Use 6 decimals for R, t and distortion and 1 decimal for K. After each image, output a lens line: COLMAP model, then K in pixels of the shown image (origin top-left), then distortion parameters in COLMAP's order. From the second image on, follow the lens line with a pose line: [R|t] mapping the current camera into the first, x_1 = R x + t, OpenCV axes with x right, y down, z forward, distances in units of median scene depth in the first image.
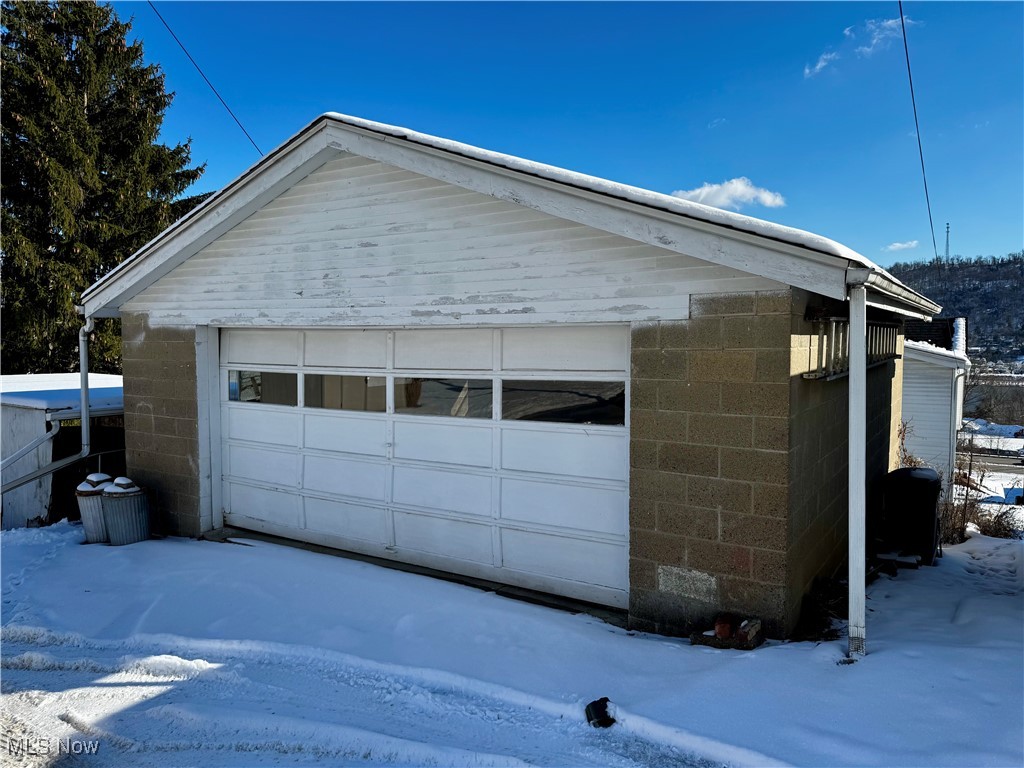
lens RADIAL K [[708.9, 0, 519.9], [0, 708.9, 389.9], [0, 0, 1]] dist [0.045237, -0.050215]
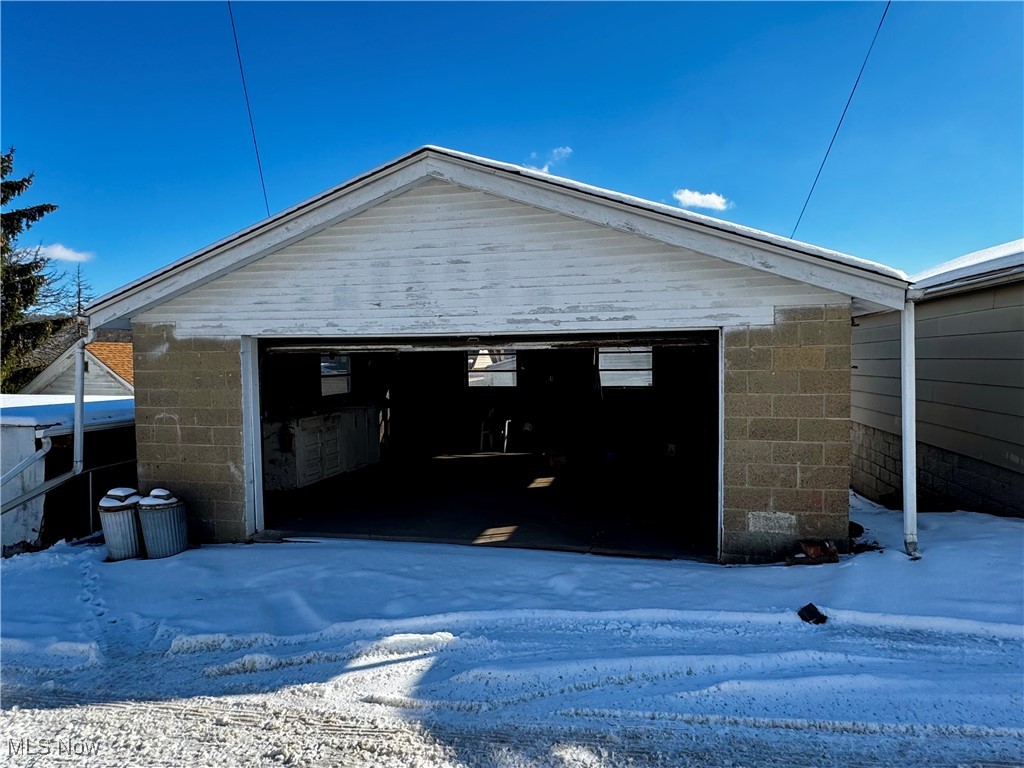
lens RADIAL K [[622.1, 0, 516.2], [0, 622.1, 382.3], [0, 0, 1]] dist [-0.018625, 0.015470]
pose [[0.949868, -0.031155, 0.311096, -0.503878], [0.037632, 0.999182, -0.014837, 0.007691], [-0.310380, 0.025800, 0.950263, 0.035876]]
